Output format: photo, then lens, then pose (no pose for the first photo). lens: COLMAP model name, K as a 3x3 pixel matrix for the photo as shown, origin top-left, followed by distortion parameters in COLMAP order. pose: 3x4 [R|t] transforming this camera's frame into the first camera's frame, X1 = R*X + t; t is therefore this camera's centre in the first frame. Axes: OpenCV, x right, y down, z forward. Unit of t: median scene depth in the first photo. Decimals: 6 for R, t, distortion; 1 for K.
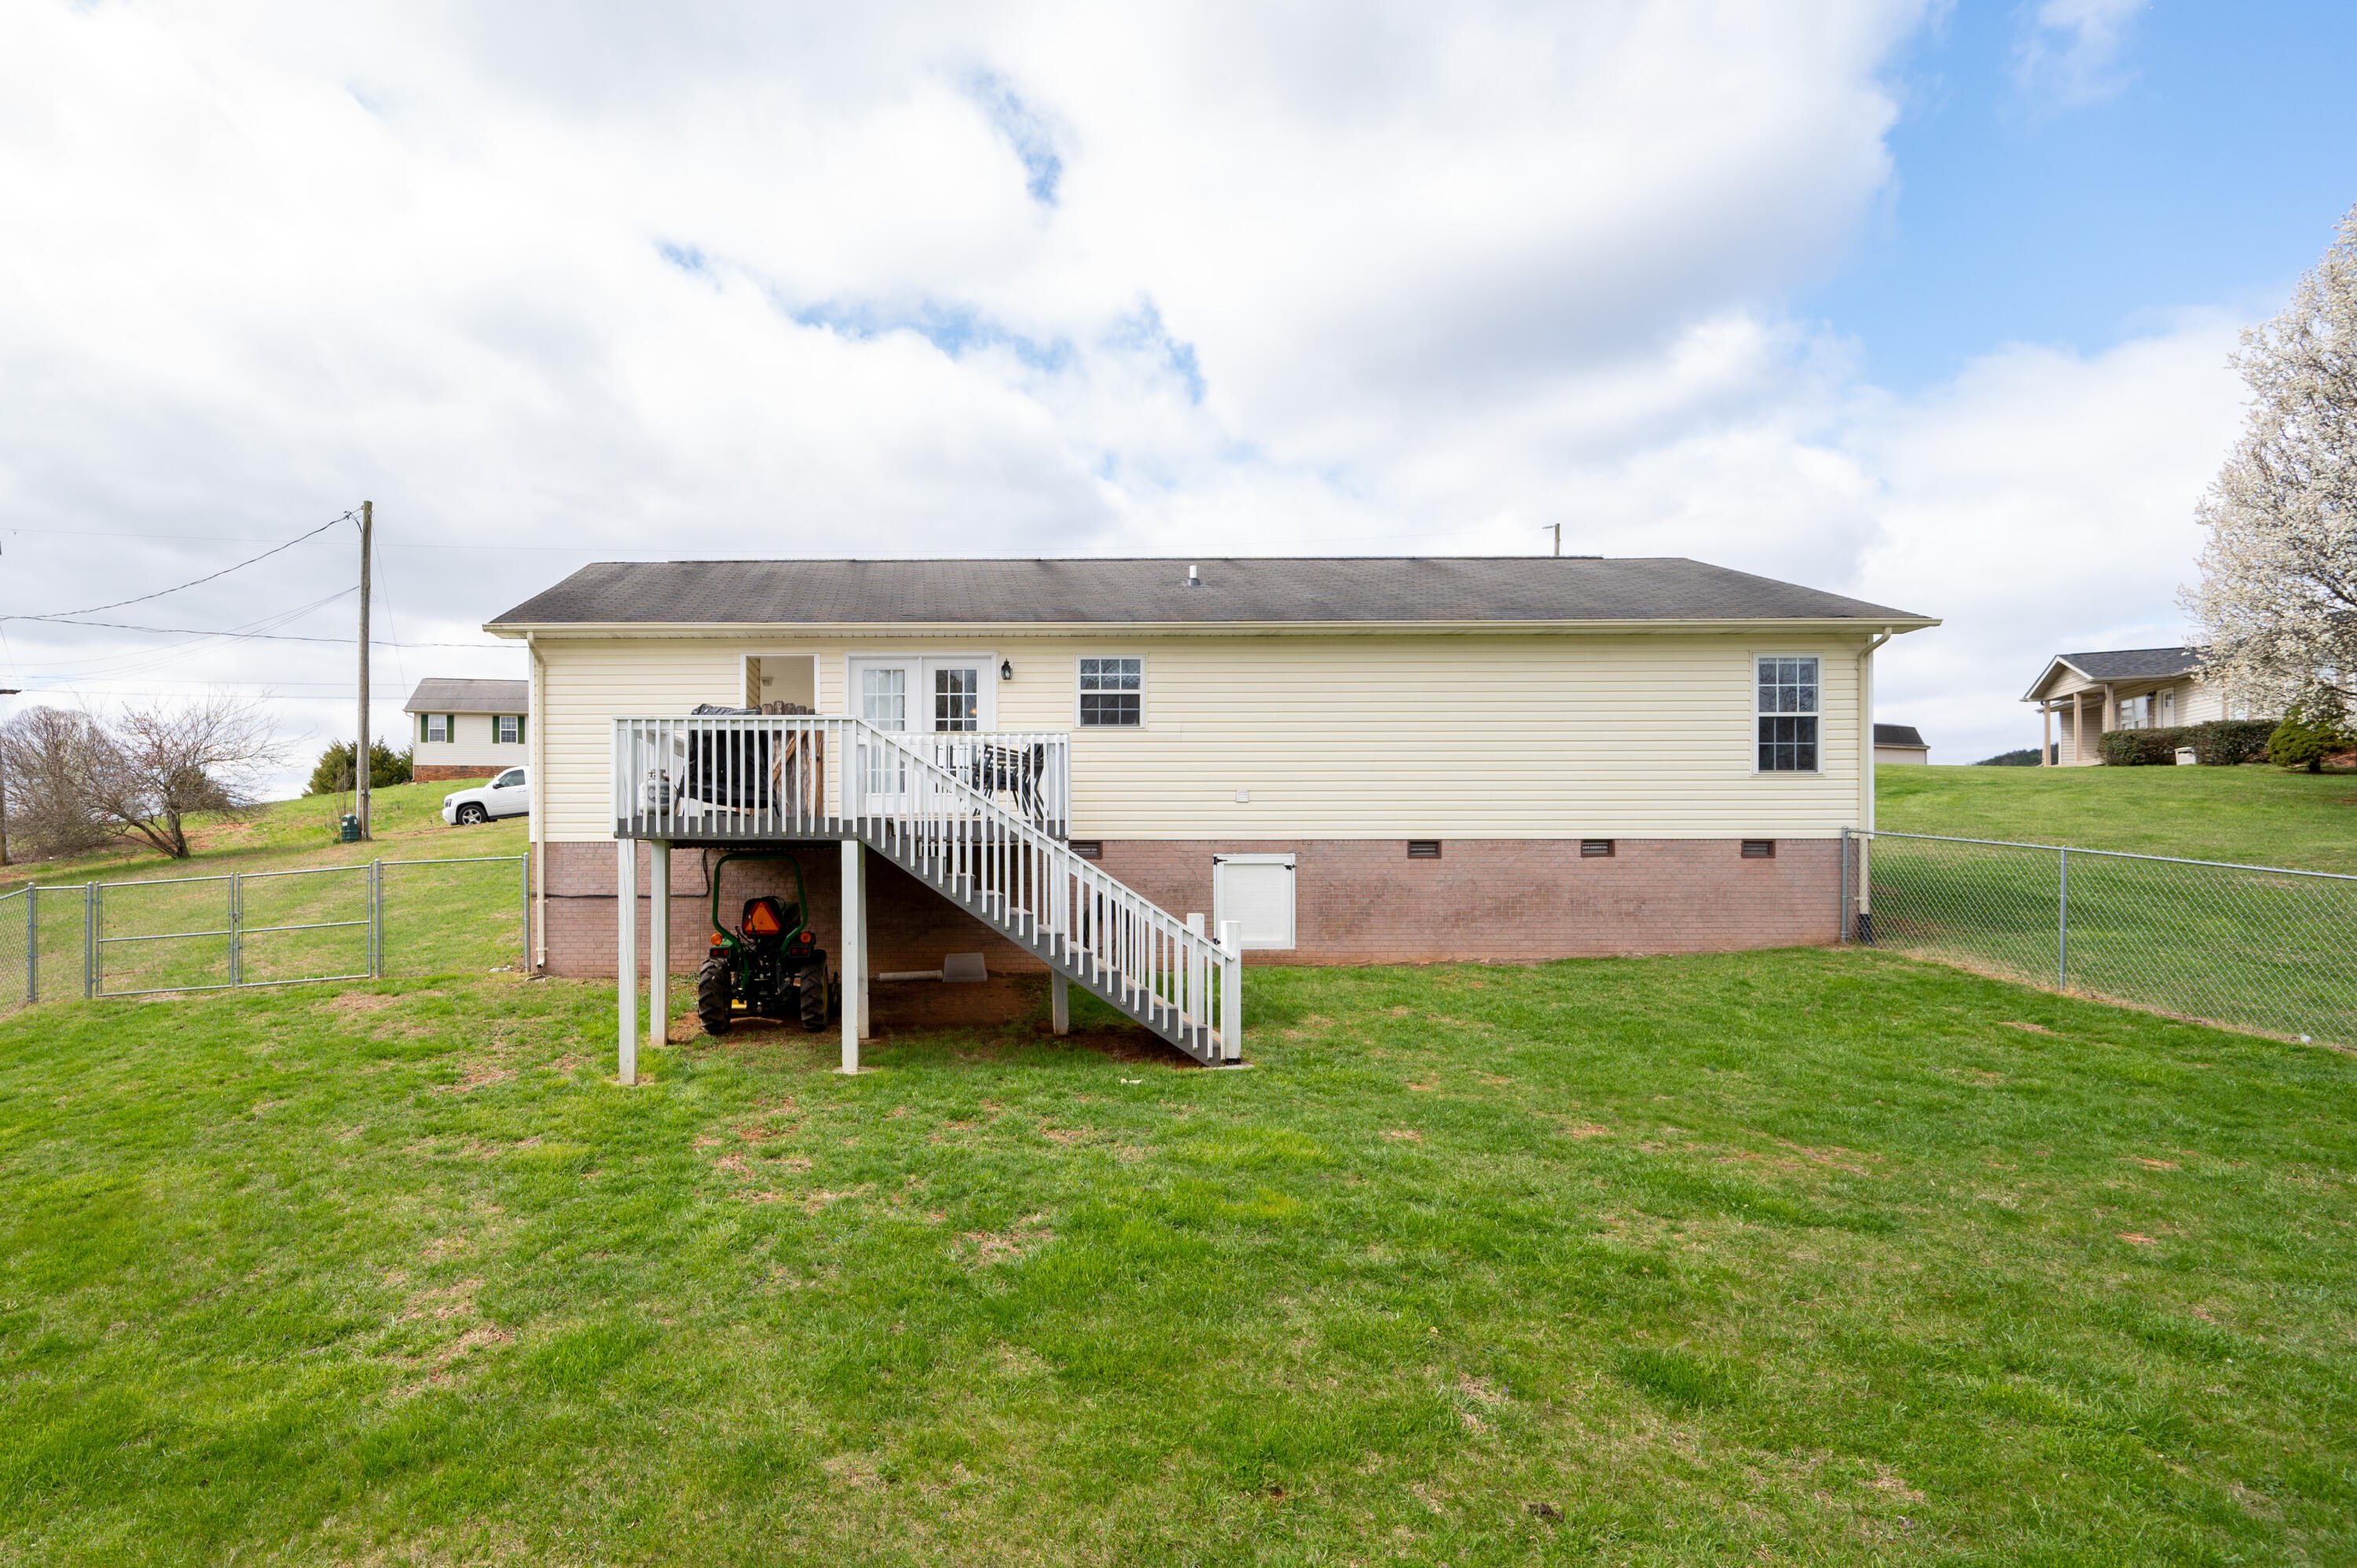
lens RADIAL K [[1151.2, 0, 1088.1], [0, 1151.2, 849.3], [0, 0, 1]] dist [-0.000878, 0.003069]
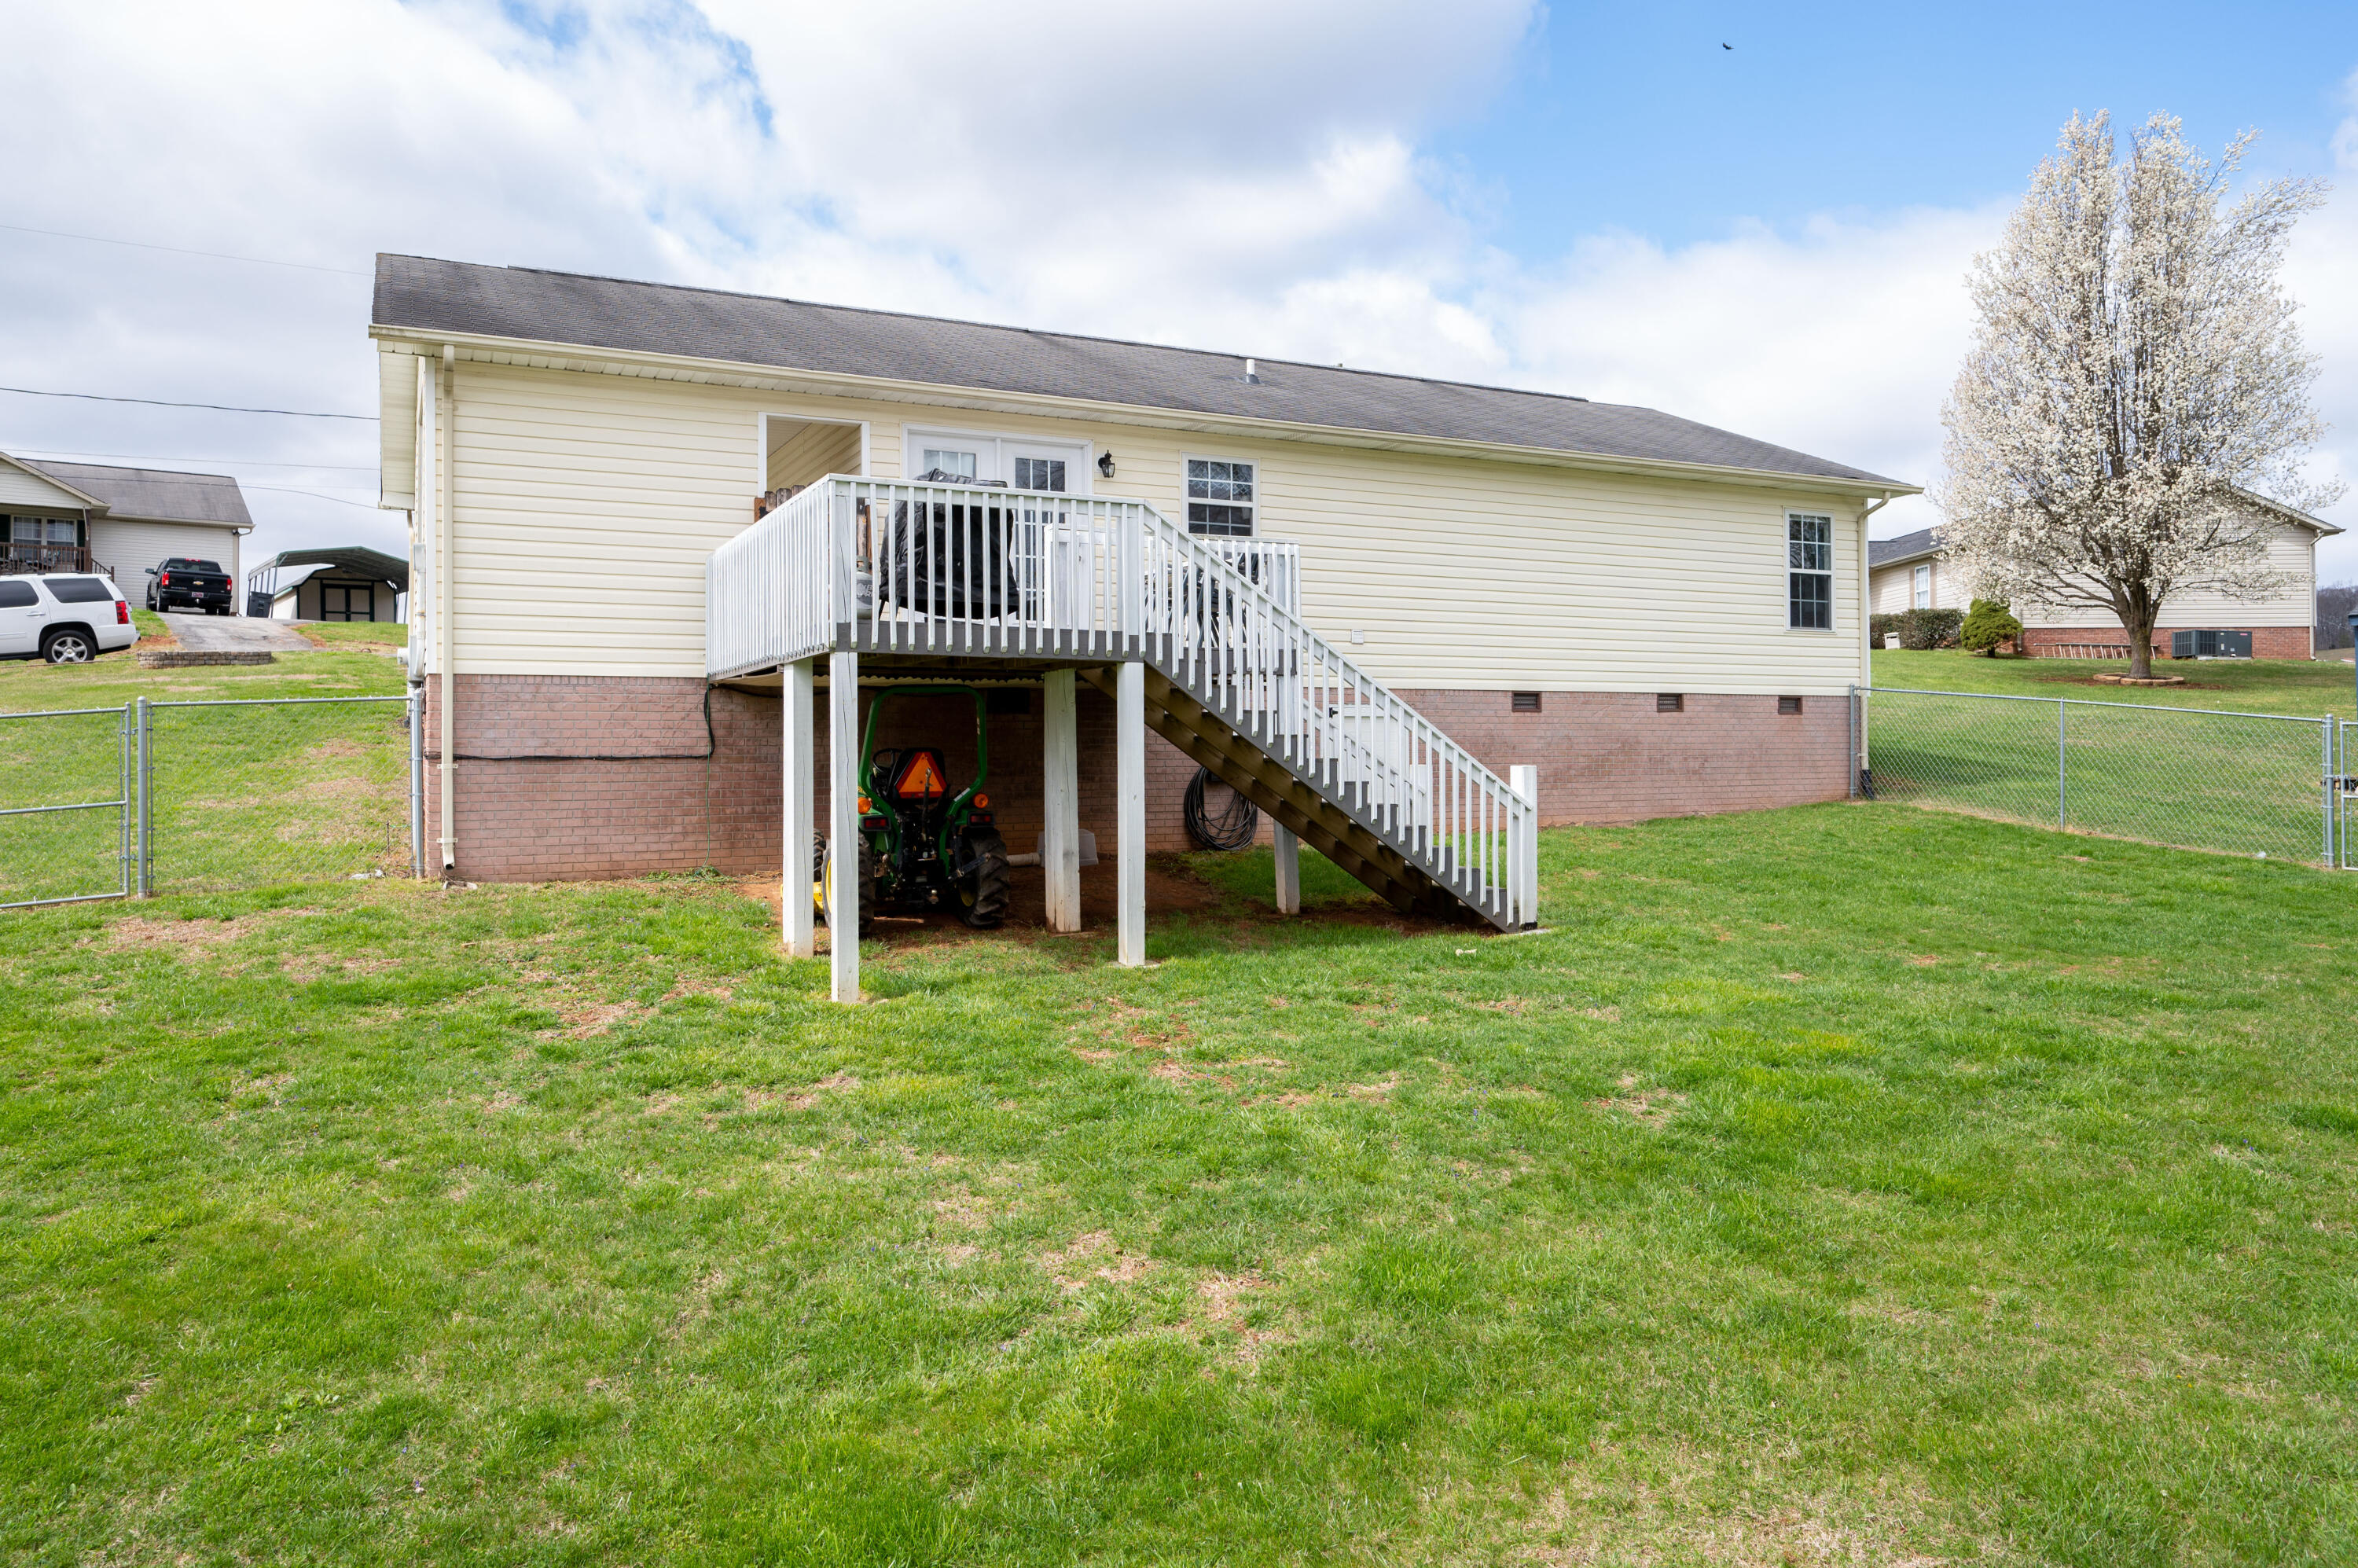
lens RADIAL K [[1527.7, 0, 1156.7], [0, 1527.7, 716.7], [0, 0, 1]] dist [0.000099, -0.004773]
pose [[0.895858, 0.007457, 0.444277, -0.495373], [0.003288, 0.999721, -0.023411, 0.038754], [-0.444327, 0.022434, 0.895584, 0.061508]]
